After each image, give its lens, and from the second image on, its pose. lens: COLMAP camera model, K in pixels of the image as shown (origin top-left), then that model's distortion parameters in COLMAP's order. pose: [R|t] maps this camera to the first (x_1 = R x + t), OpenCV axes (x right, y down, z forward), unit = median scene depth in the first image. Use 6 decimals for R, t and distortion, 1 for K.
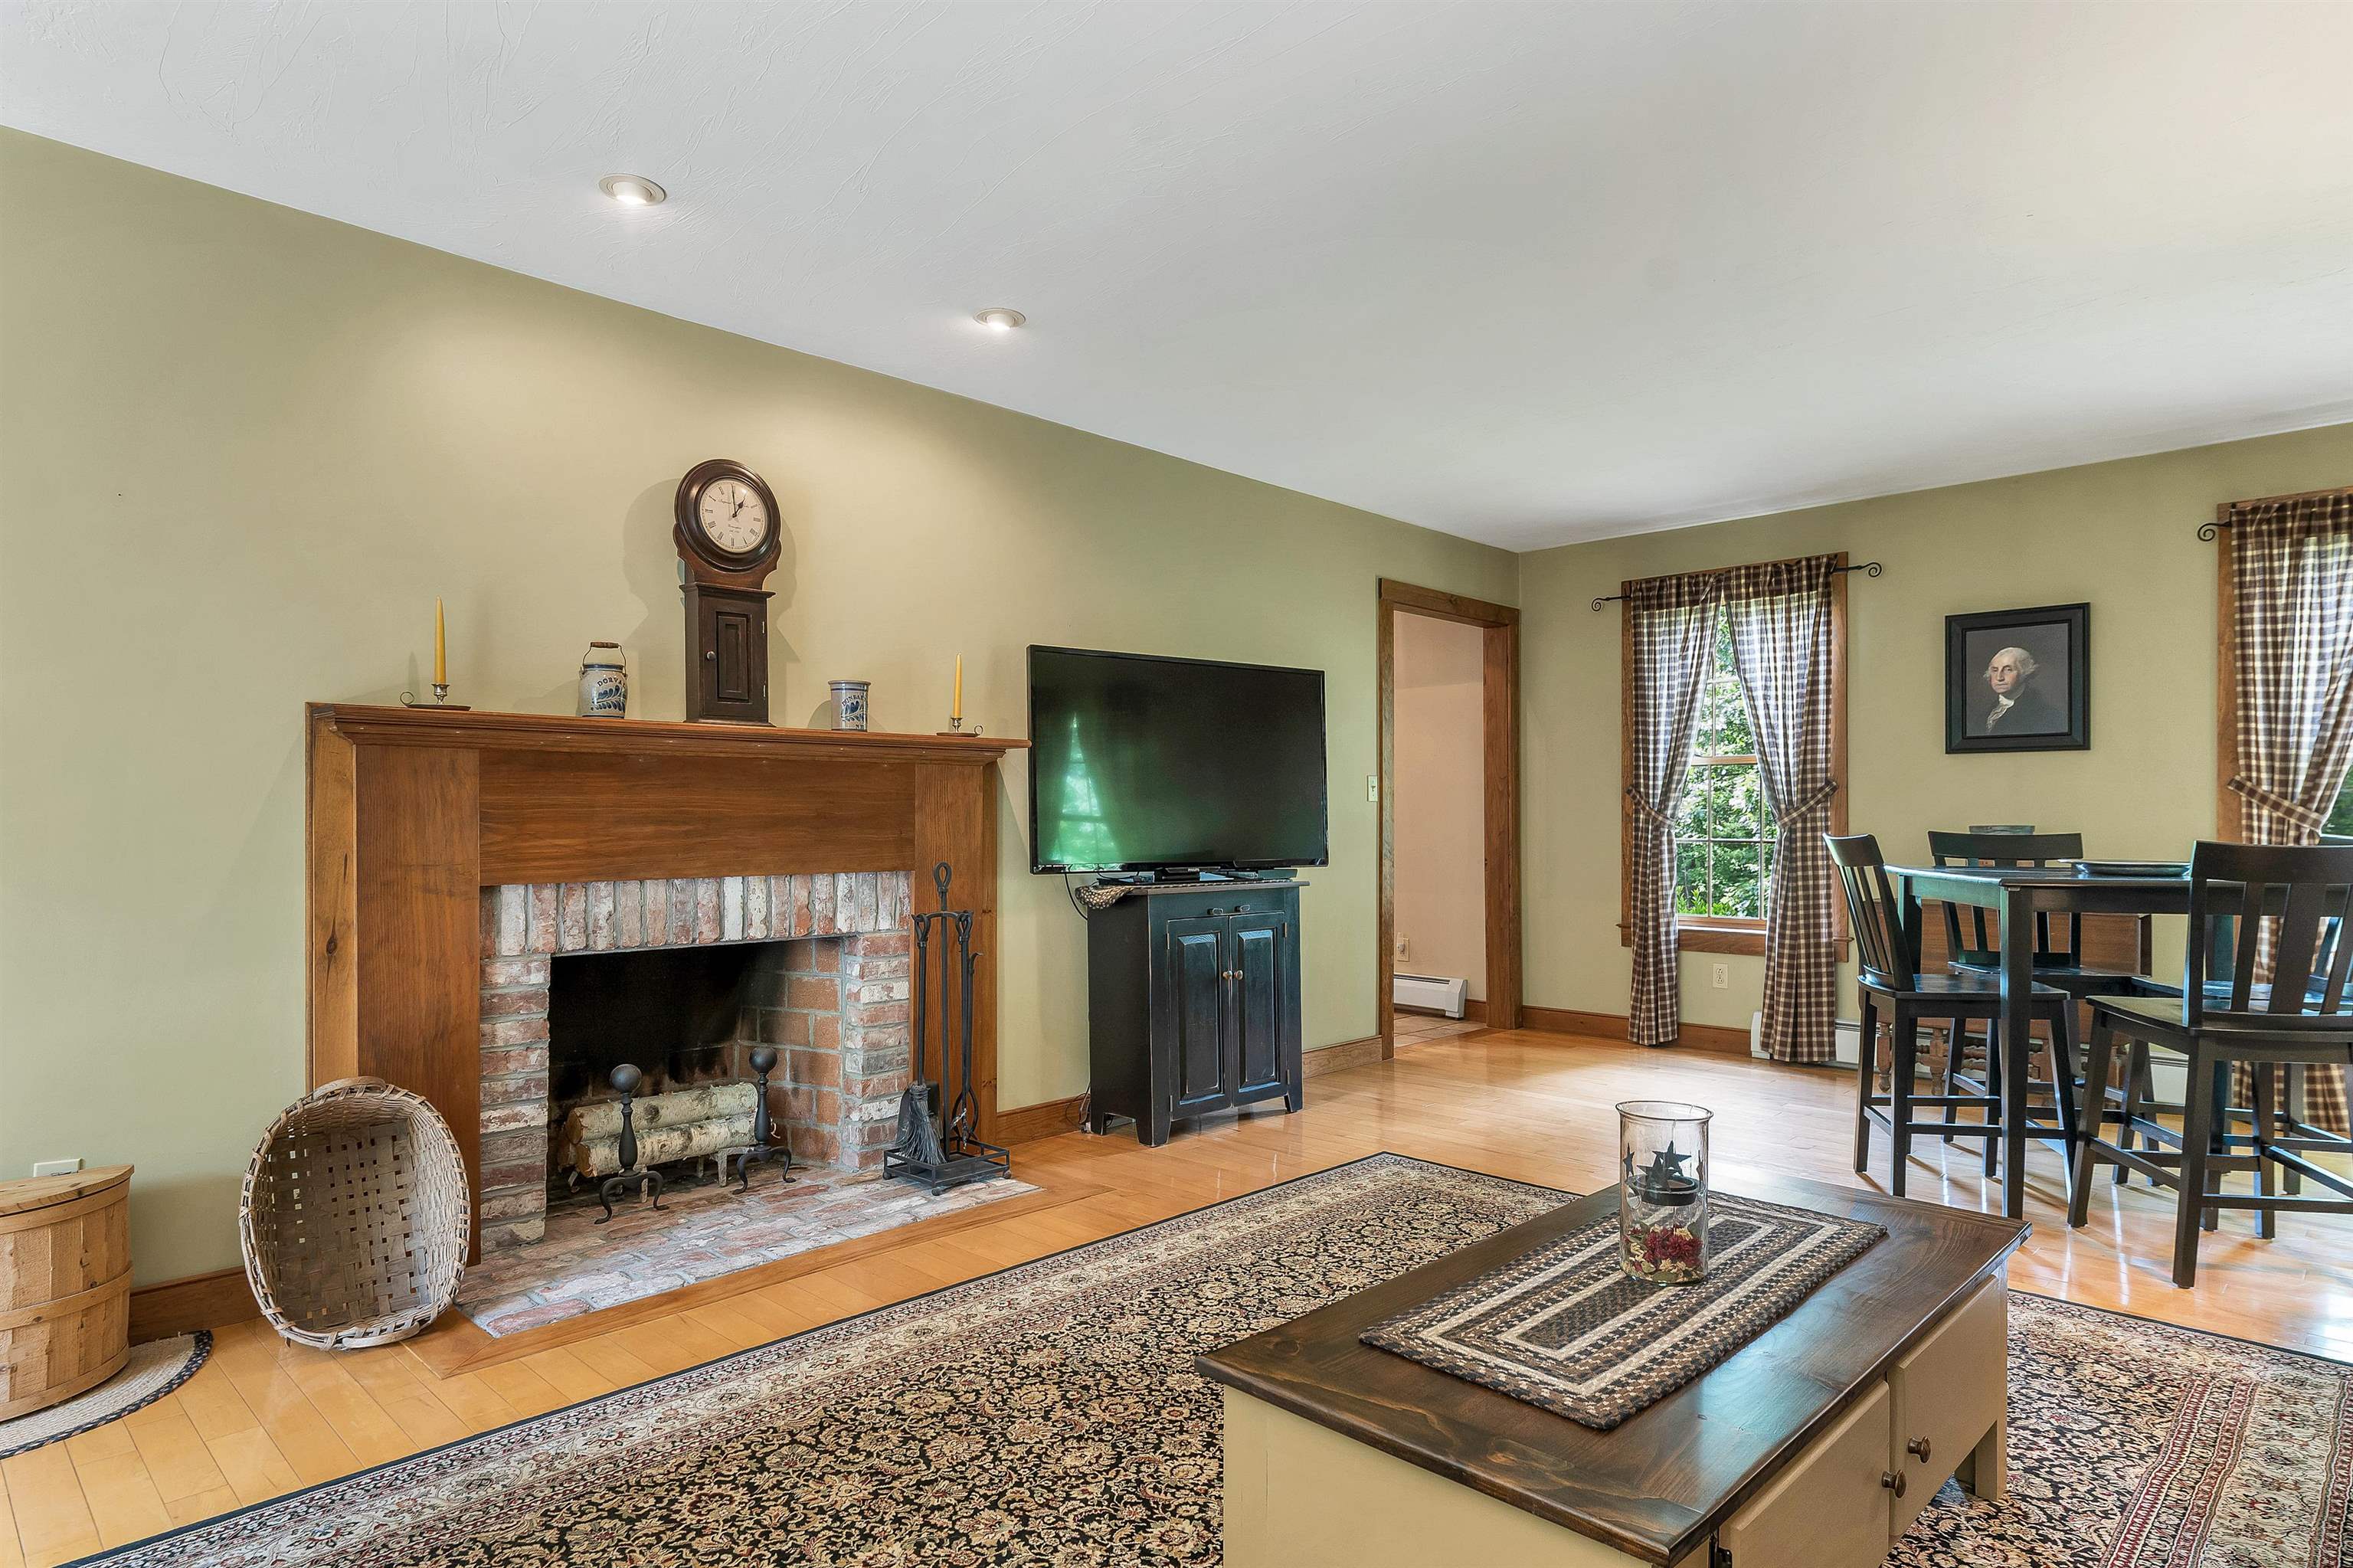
lens RADIAL K [[1303.4, 0, 1176.7], [0, 1303.4, 820.2], [0, 0, 1]] dist [0.000279, -0.000077]
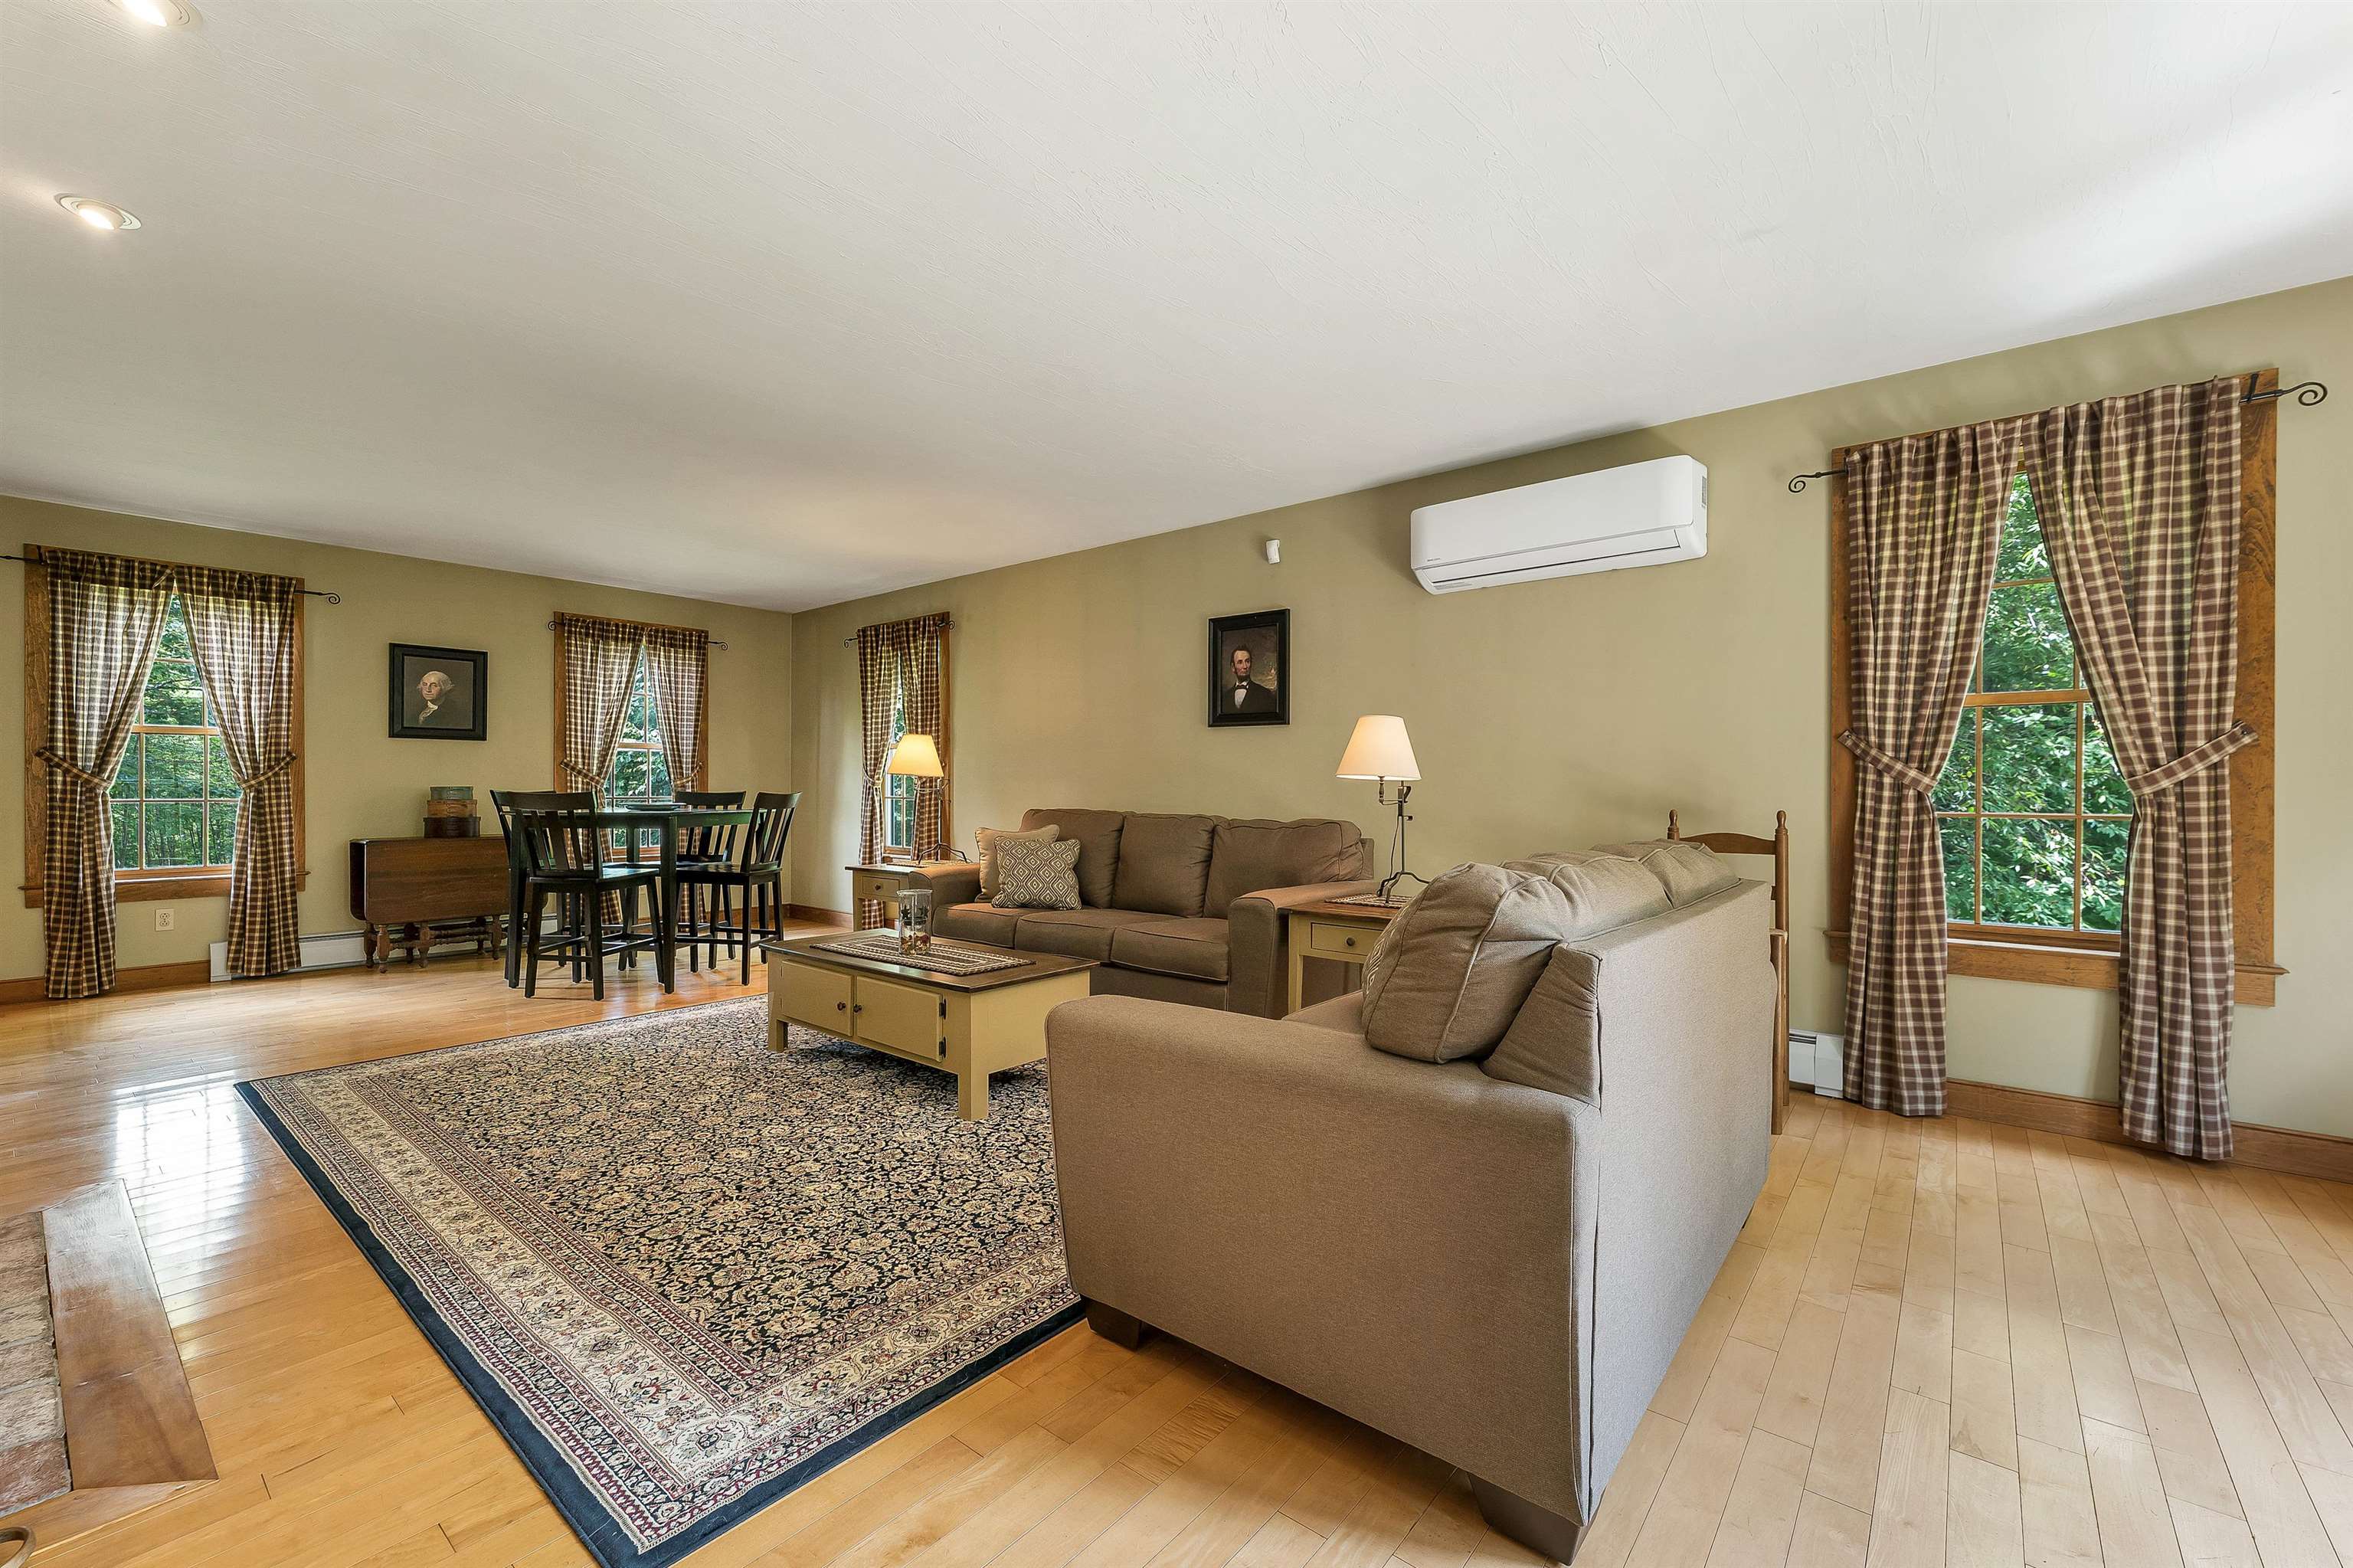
lens RADIAL K [[1003.7, 0, 1133.4], [0, 1003.7, 787.2], [0, 0, 1]] dist [0.031634, -0.000012]
pose [[-0.048223, -0.002395, 0.998834, -0.604917], [-0.001421, 0.999996, 0.002329, 0.000815], [-0.998836, -0.001308, -0.048226, 0.231507]]
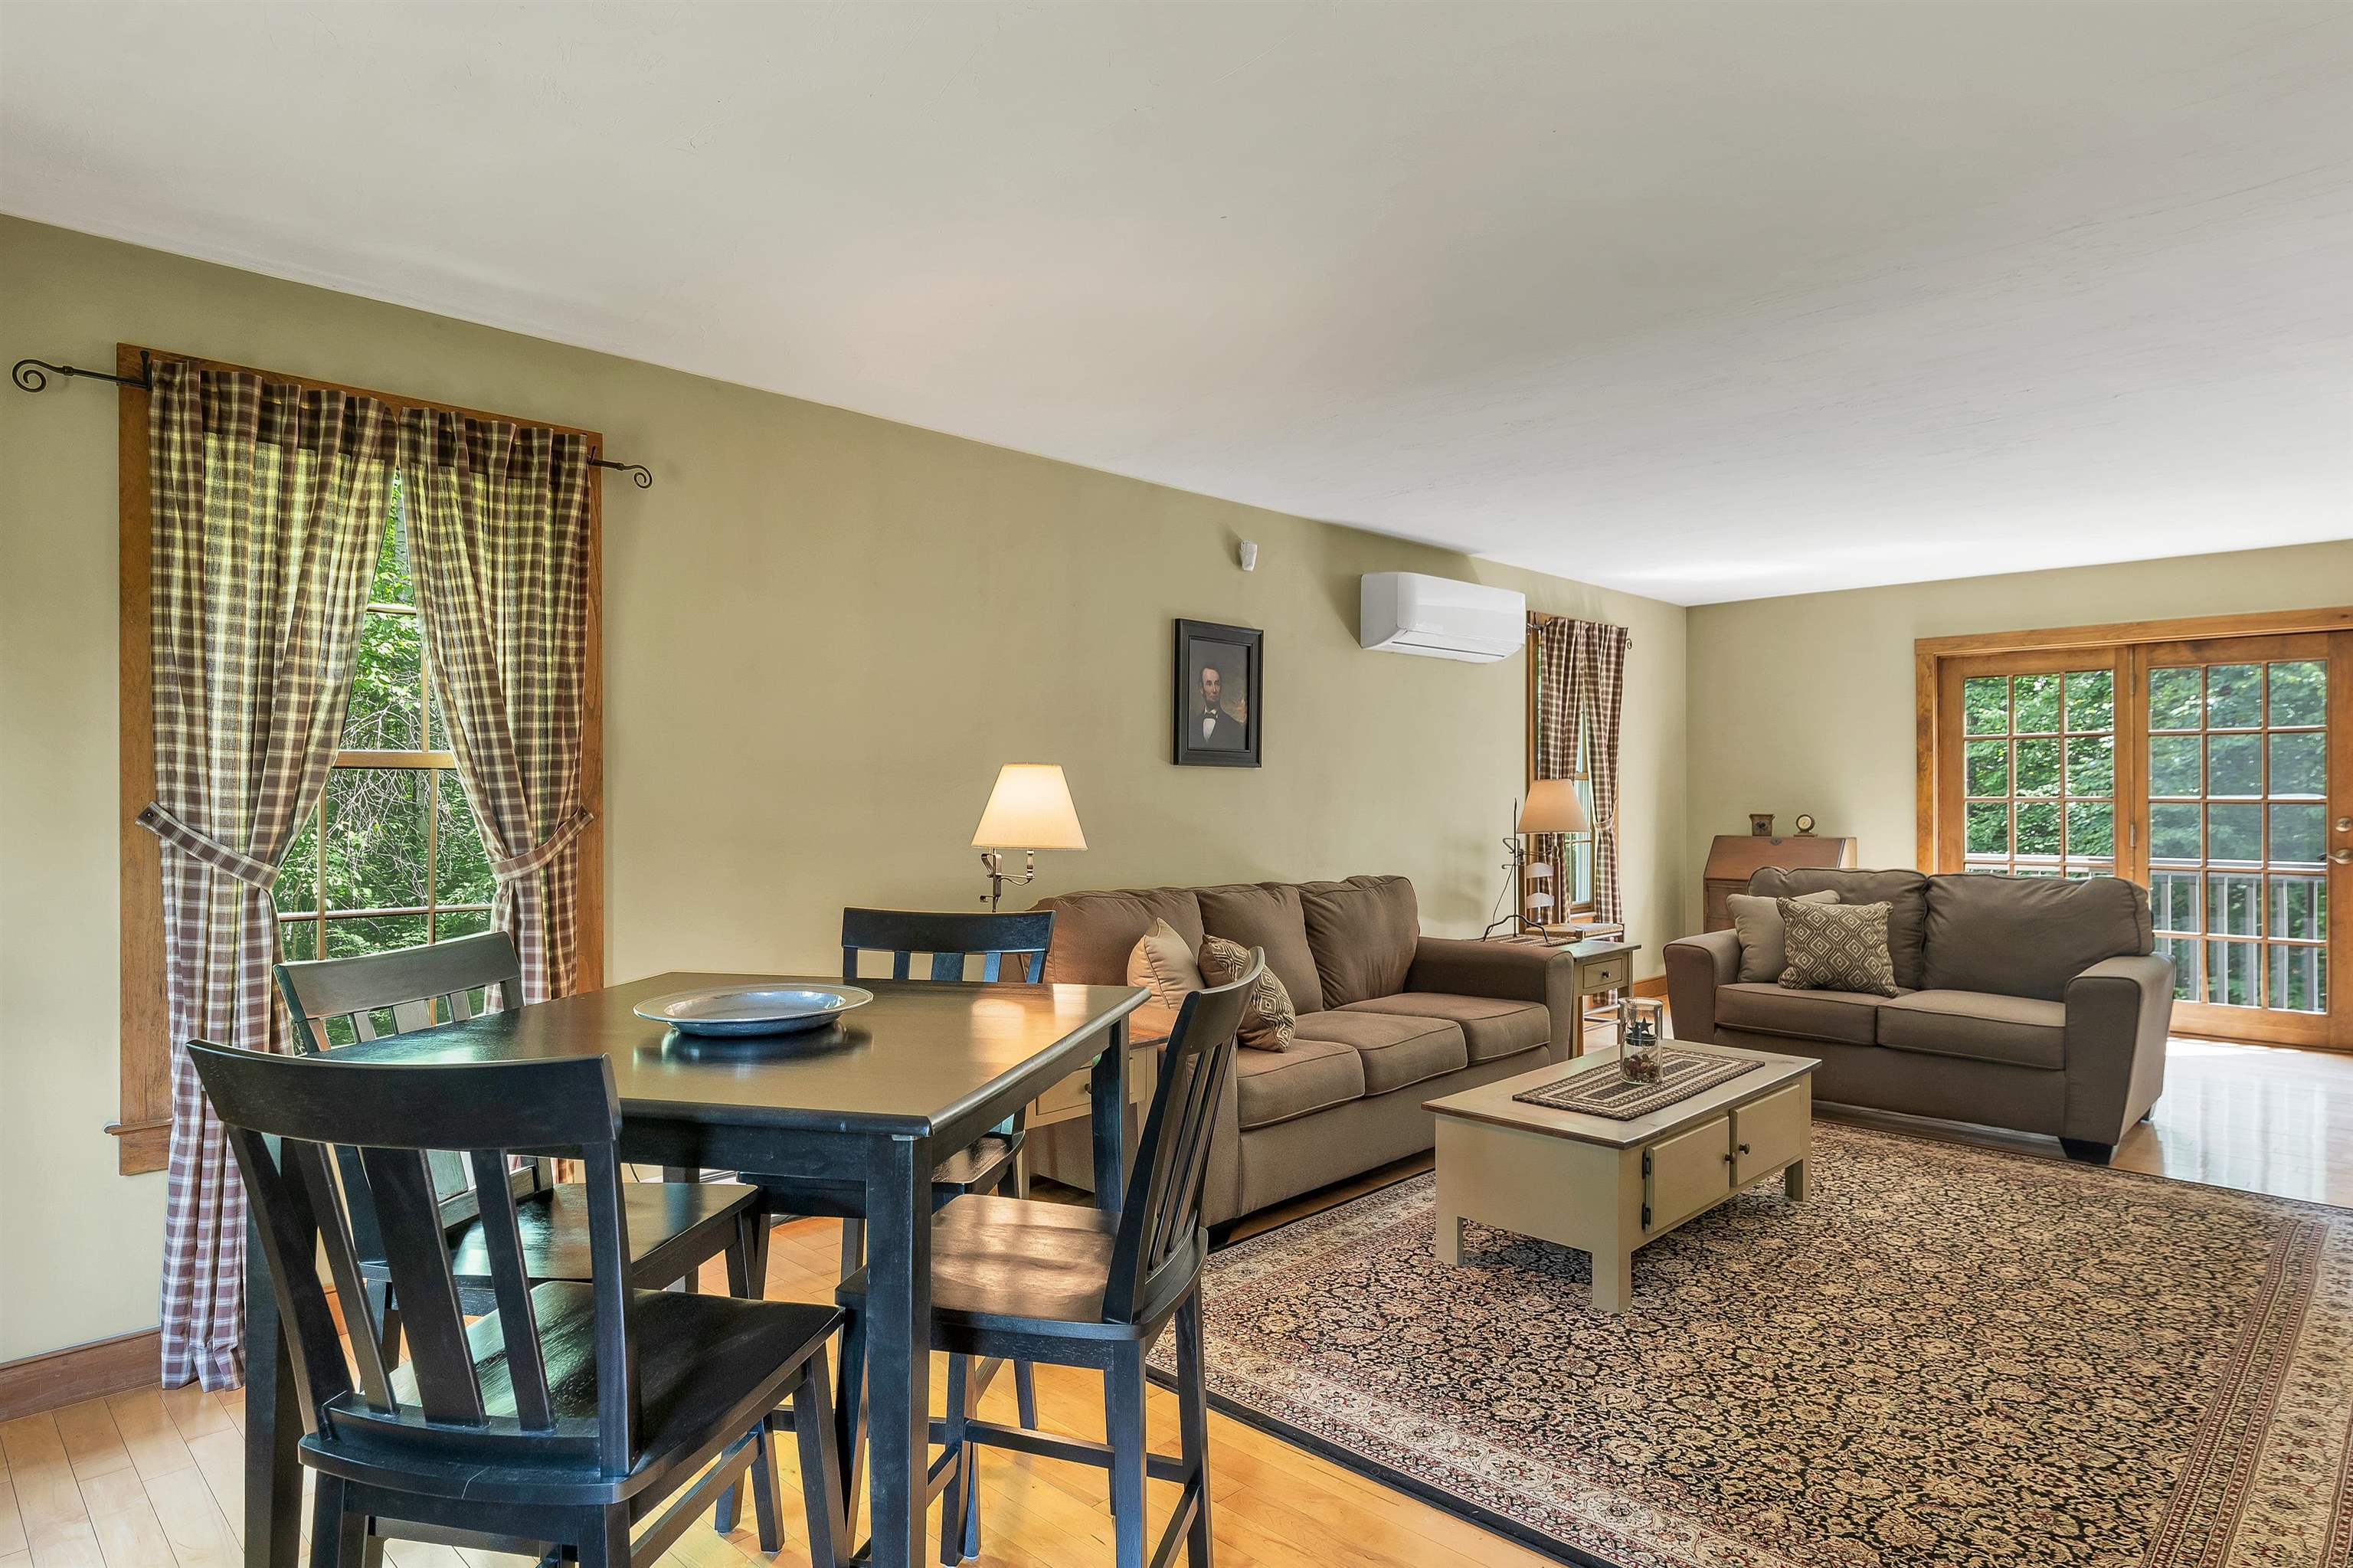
lens RADIAL K [[1326.3, 0, 1176.5], [0, 1326.3, 784.0], [0, 0, 1]] dist [-0.038940, 0.012229]
pose [[-1.000000, -0.000905, 0.000093, 0.389714], [-0.000906, 0.999961, -0.008817, -0.033595], [-0.000085, -0.008817, -0.999961, 1.084029]]
